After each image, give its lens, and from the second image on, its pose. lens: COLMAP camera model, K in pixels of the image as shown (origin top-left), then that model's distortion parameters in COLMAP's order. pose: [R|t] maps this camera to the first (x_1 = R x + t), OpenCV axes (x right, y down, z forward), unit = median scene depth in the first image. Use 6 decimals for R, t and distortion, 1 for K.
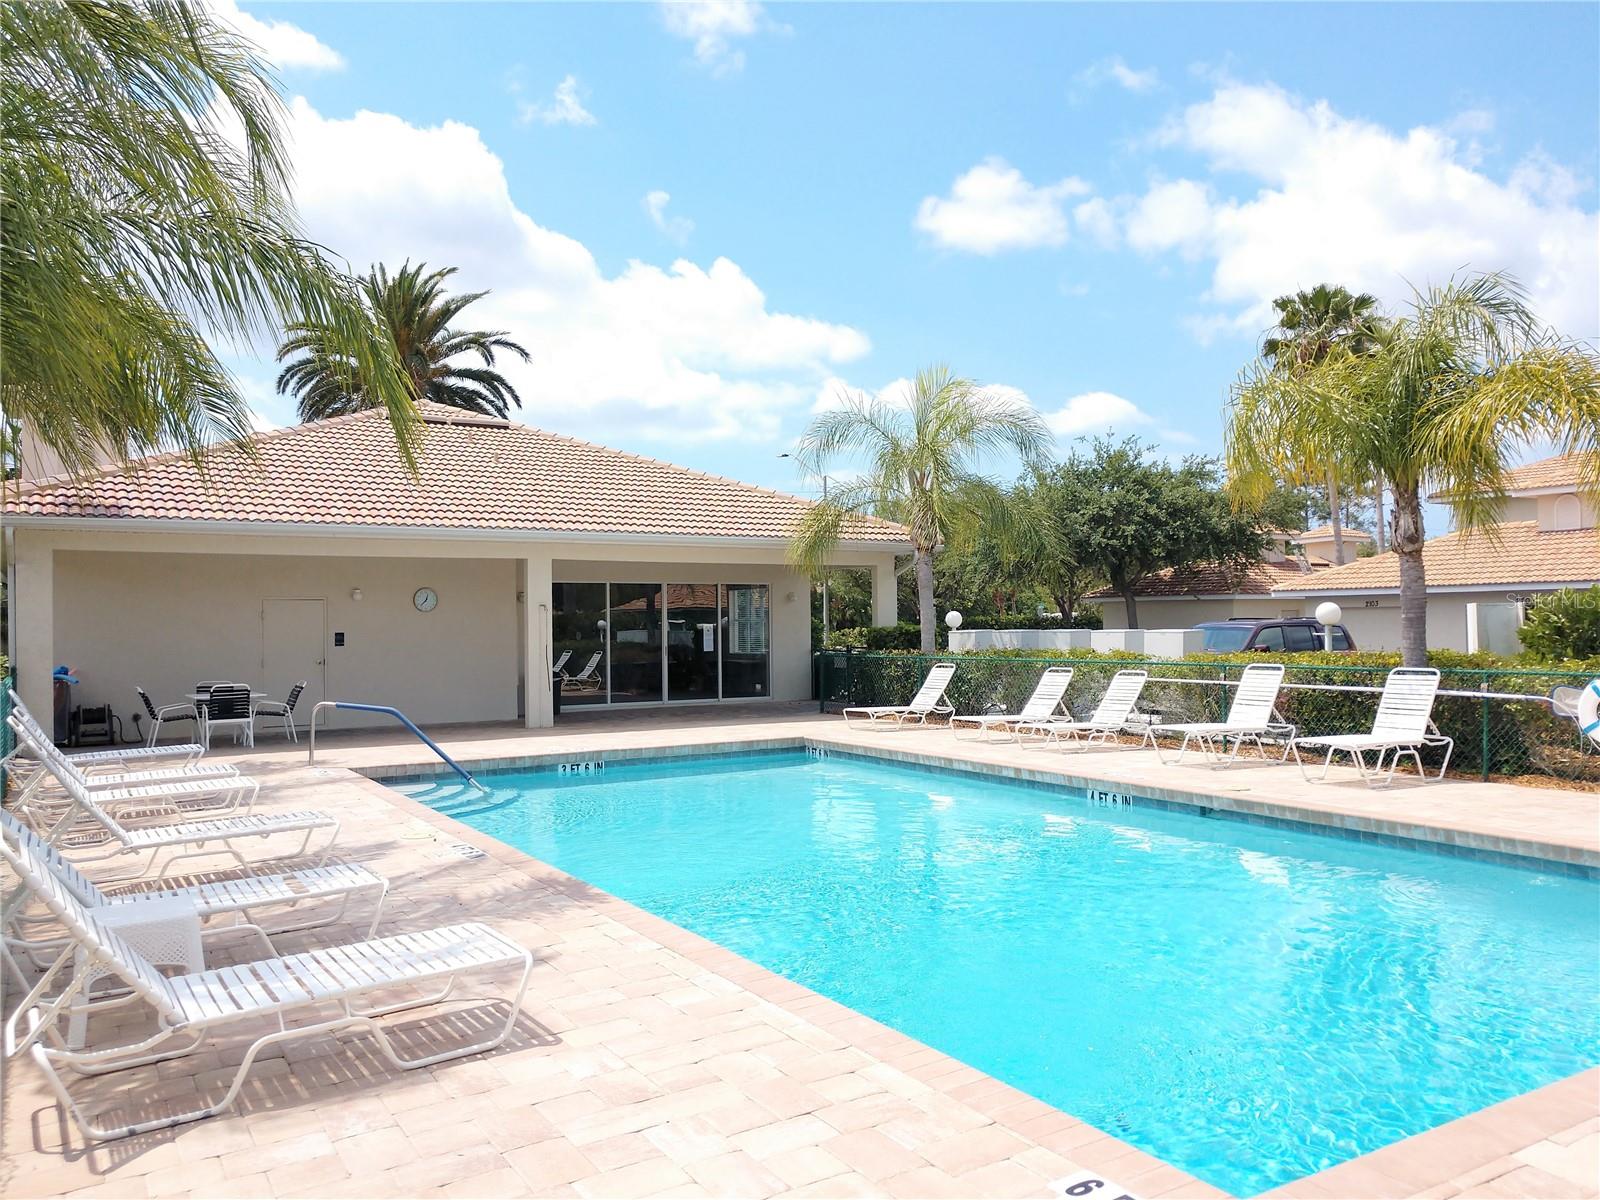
lens RADIAL K [[1242.0, 0, 802.6], [0, 1242.0, 601.1], [0, 0, 1]] dist [0.004516, 0.030202]
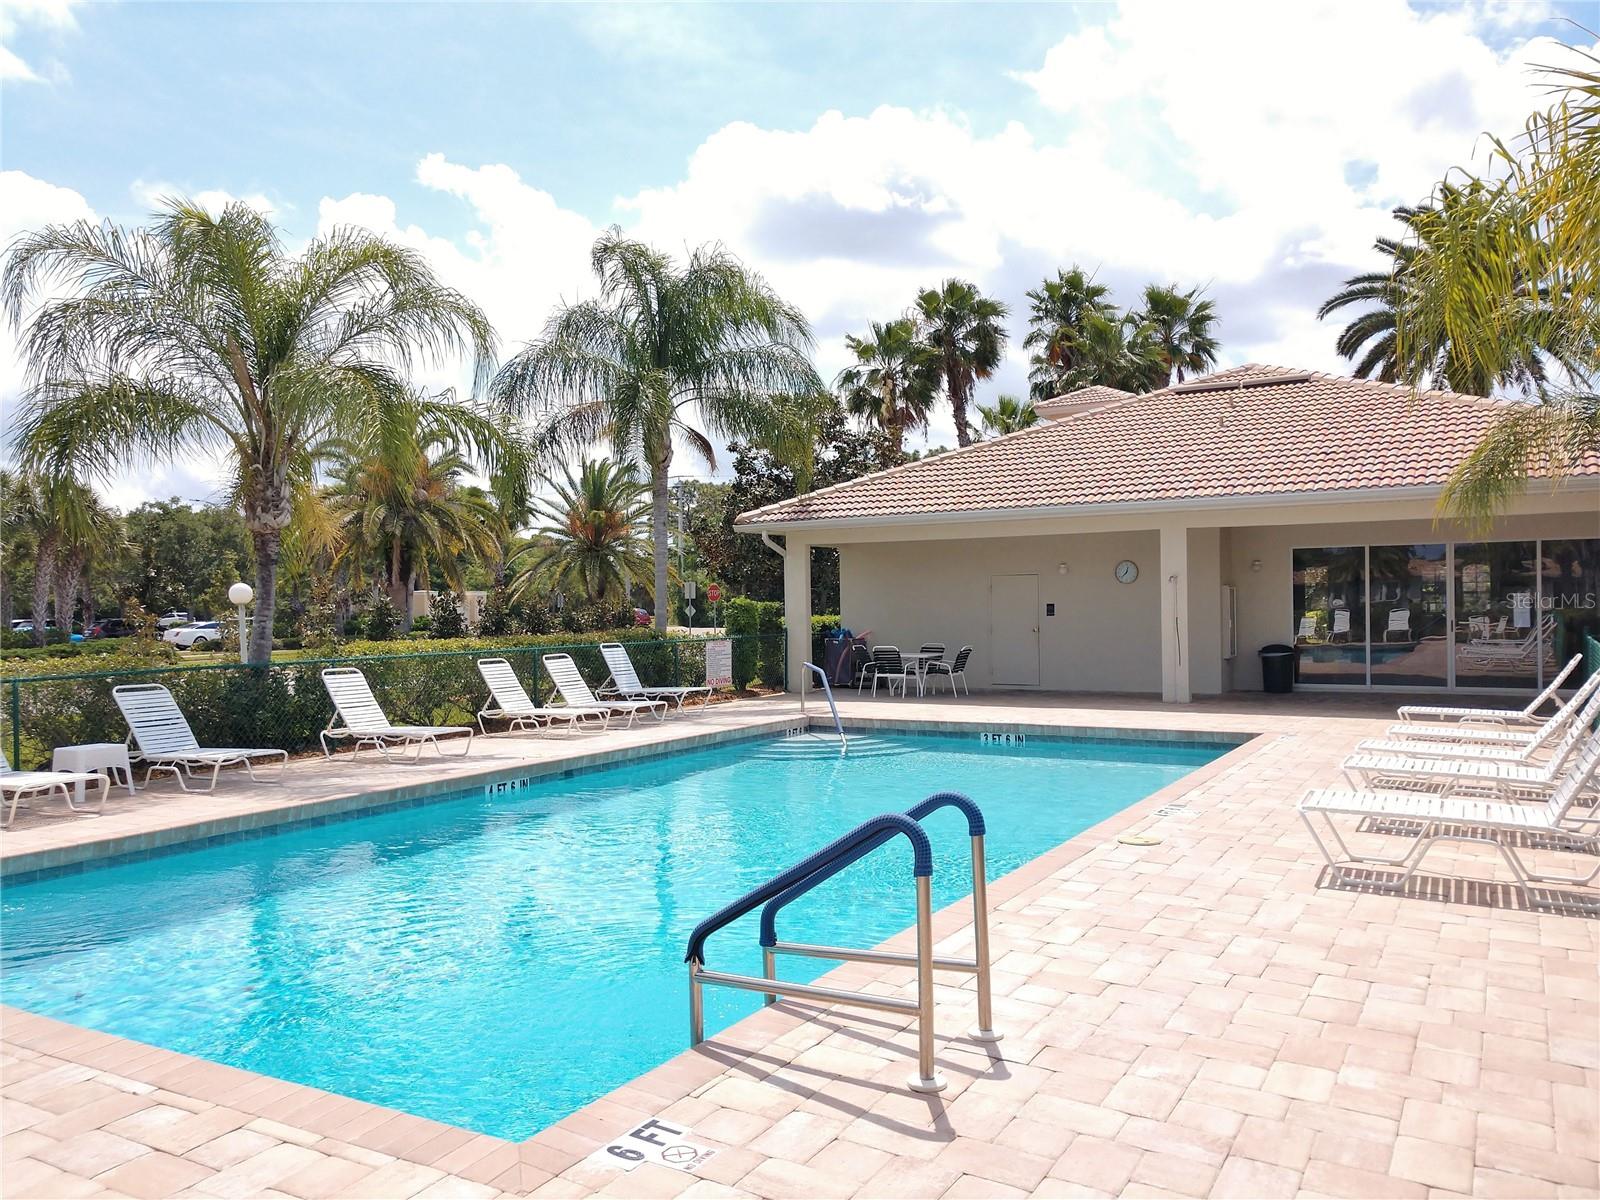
lens RADIAL K [[1242.0, 0, 803.2], [0, 1242.0, 601.3], [0, 0, 1]] dist [0.004516, 0.030202]
pose [[0.454946, 0.003813, -0.890511, 0.606194], [0.024795, 0.999549, 0.016947, -0.000904], [0.890174, -0.029790, 0.454647, 0.355087]]
